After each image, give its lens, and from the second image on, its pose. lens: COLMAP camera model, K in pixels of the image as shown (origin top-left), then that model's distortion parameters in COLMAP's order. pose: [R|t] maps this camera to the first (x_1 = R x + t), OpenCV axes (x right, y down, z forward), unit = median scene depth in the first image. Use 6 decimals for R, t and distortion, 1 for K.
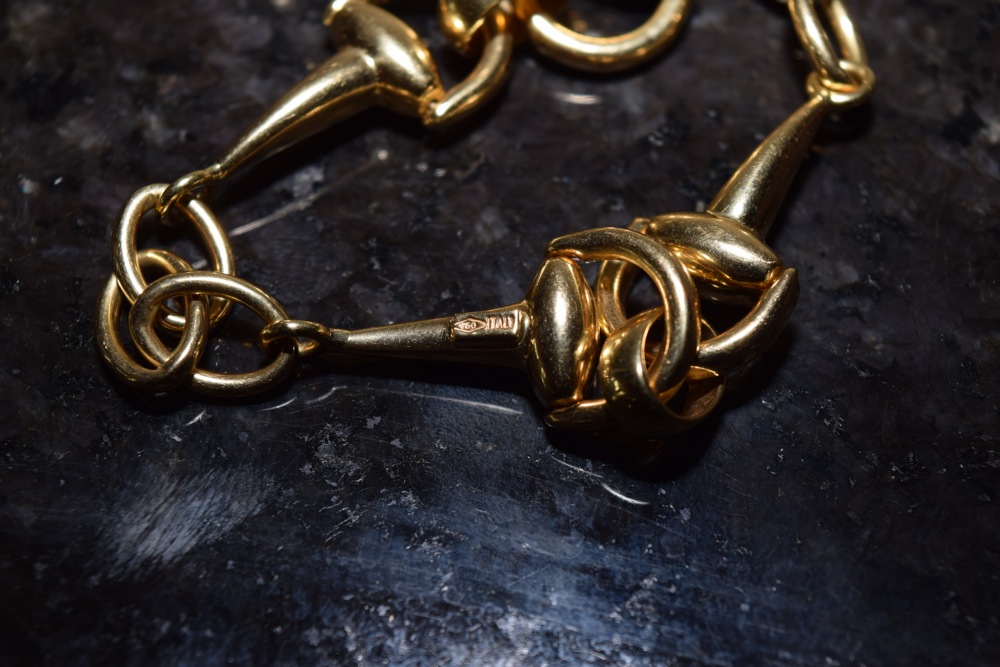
lens RADIAL K [[2171.8, 0, 497.2], [0, 2171.8, 332.5], [0, 0, 1]] dist [0.051768, 0.000000]
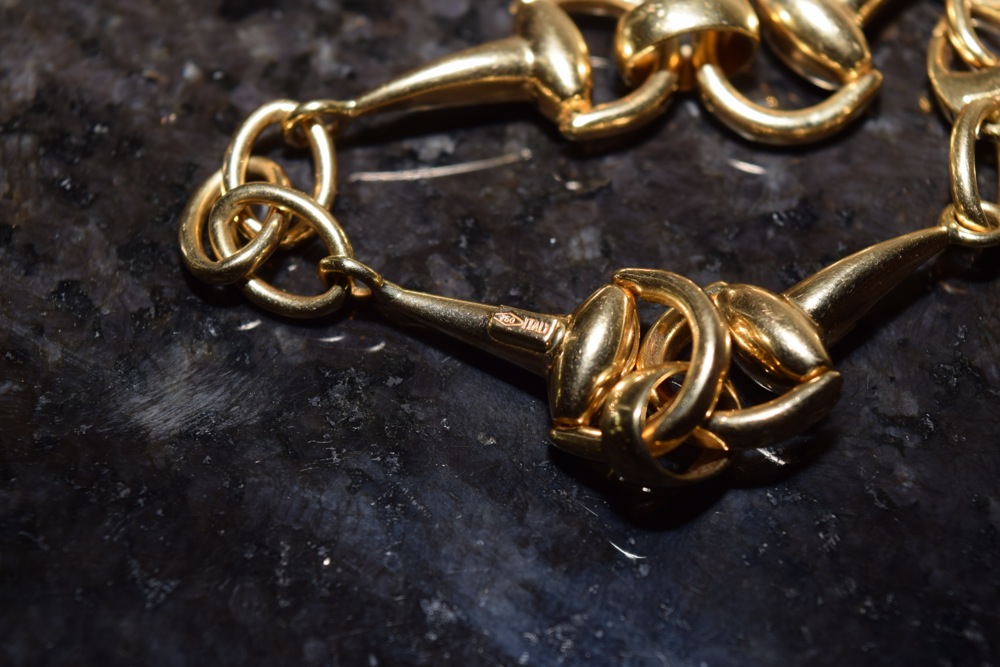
lens RADIAL K [[2171.8, 0, 501.5], [0, 2171.8, 332.1], [0, 0, 1]] dist [0.051768, 0.000000]
pose [[0.922367, 0.324106, -0.210224, 0.192980], [-0.335627, 0.941769, -0.020638, 0.023633], [0.191294, 0.089593, 0.977435, 0.018246]]
